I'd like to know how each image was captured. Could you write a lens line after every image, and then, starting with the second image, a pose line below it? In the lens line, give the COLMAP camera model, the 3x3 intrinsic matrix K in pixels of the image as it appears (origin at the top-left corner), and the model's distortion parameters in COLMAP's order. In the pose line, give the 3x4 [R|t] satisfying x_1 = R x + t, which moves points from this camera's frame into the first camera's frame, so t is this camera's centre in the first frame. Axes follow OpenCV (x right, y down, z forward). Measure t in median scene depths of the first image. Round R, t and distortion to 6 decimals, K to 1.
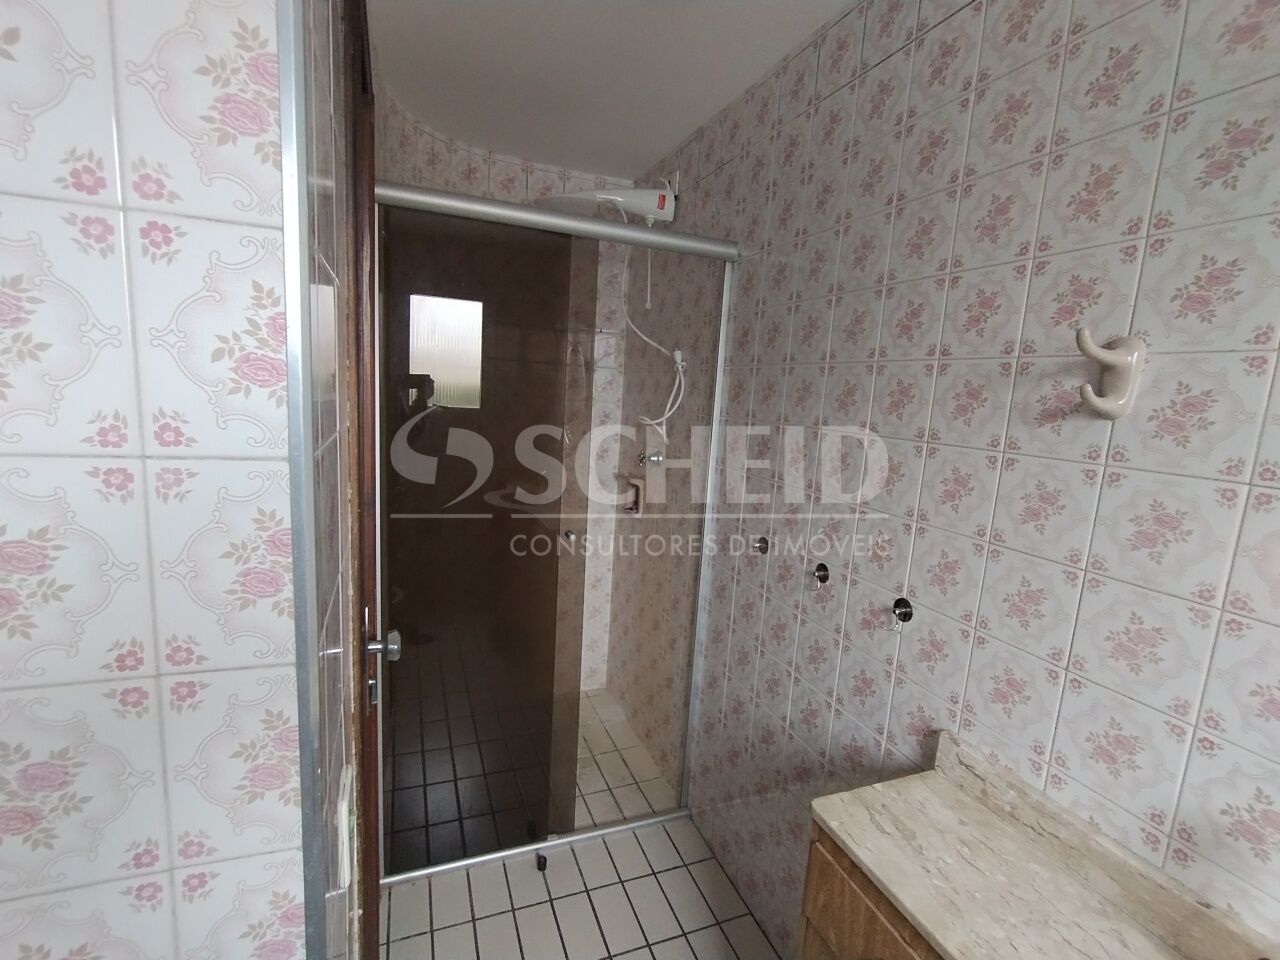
lens RADIAL K [[584.1, 0, 641.3], [0, 584.1, 484.2], [0, 0, 1]] dist [-0.002662, -0.000597]
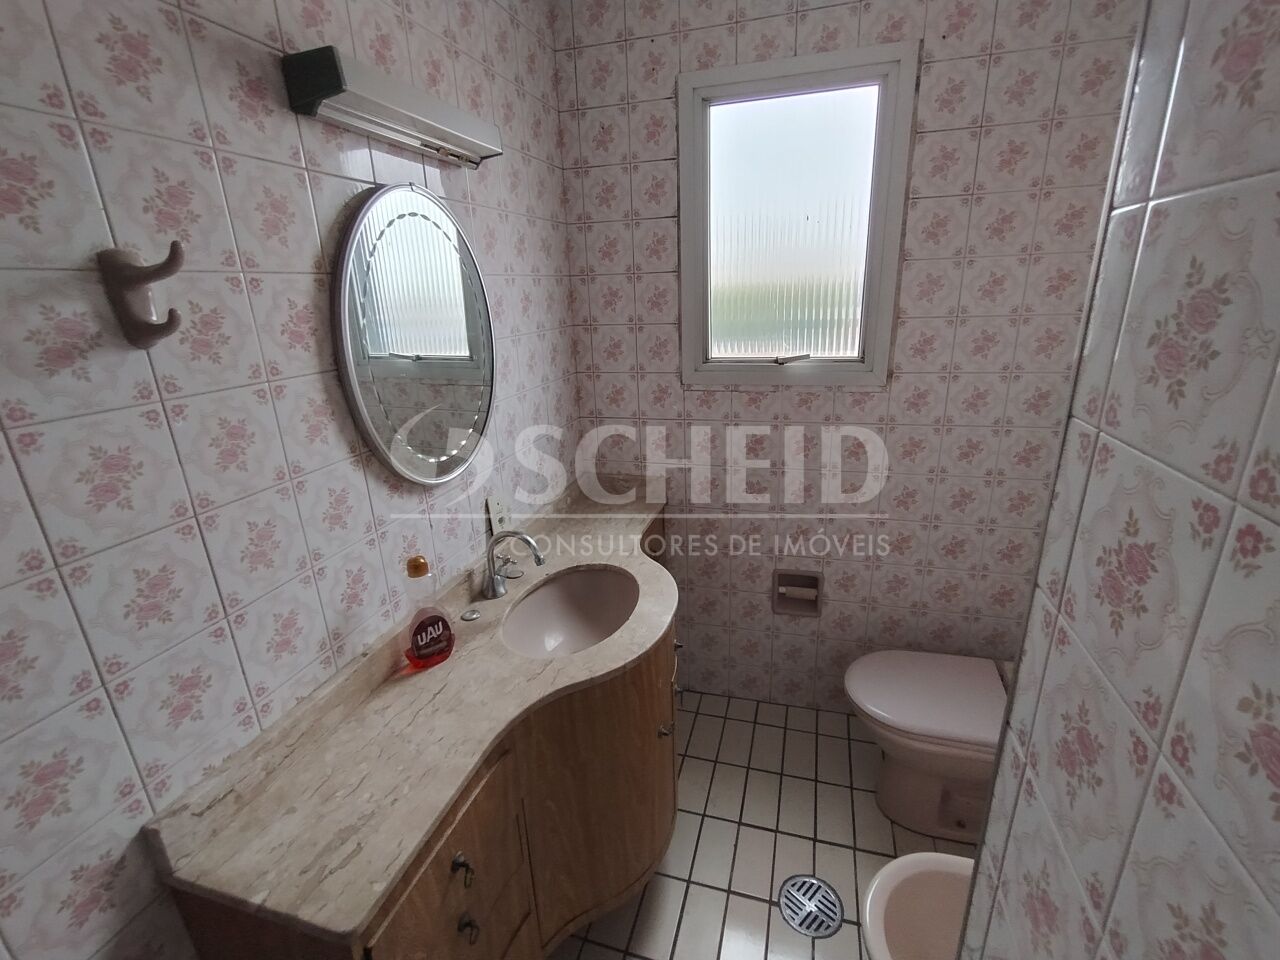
lens RADIAL K [[584.1, 0, 637.6], [0, 584.1, 483.4], [0, 0, 1]] dist [-0.002662, -0.000597]
pose [[-0.785953, -0.231123, 0.573464, -0.211766], [0.081228, 0.880867, 0.466342, -0.189842], [-0.612928, 0.413104, -0.673546, 0.828653]]
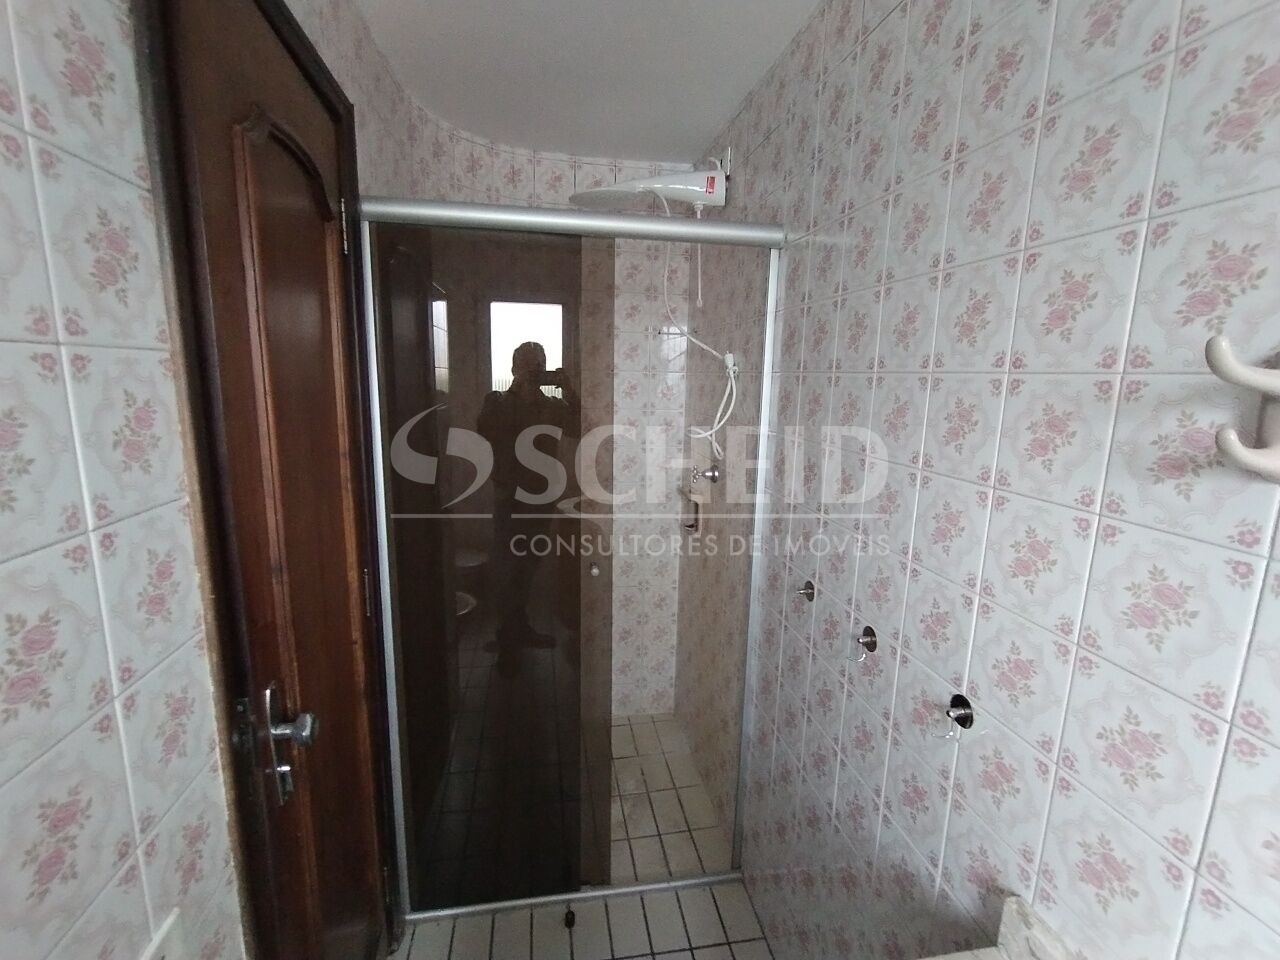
lens RADIAL K [[584.1, 0, 638.2], [0, 584.1, 484.1], [0, 0, 1]] dist [-0.002662, -0.000597]
pose [[0.978316, -0.002447, -0.207103, 0.195527], [0.005960, 0.999849, 0.016341, -0.084018], [0.207032, -0.017221, 0.978183, 0.192771]]
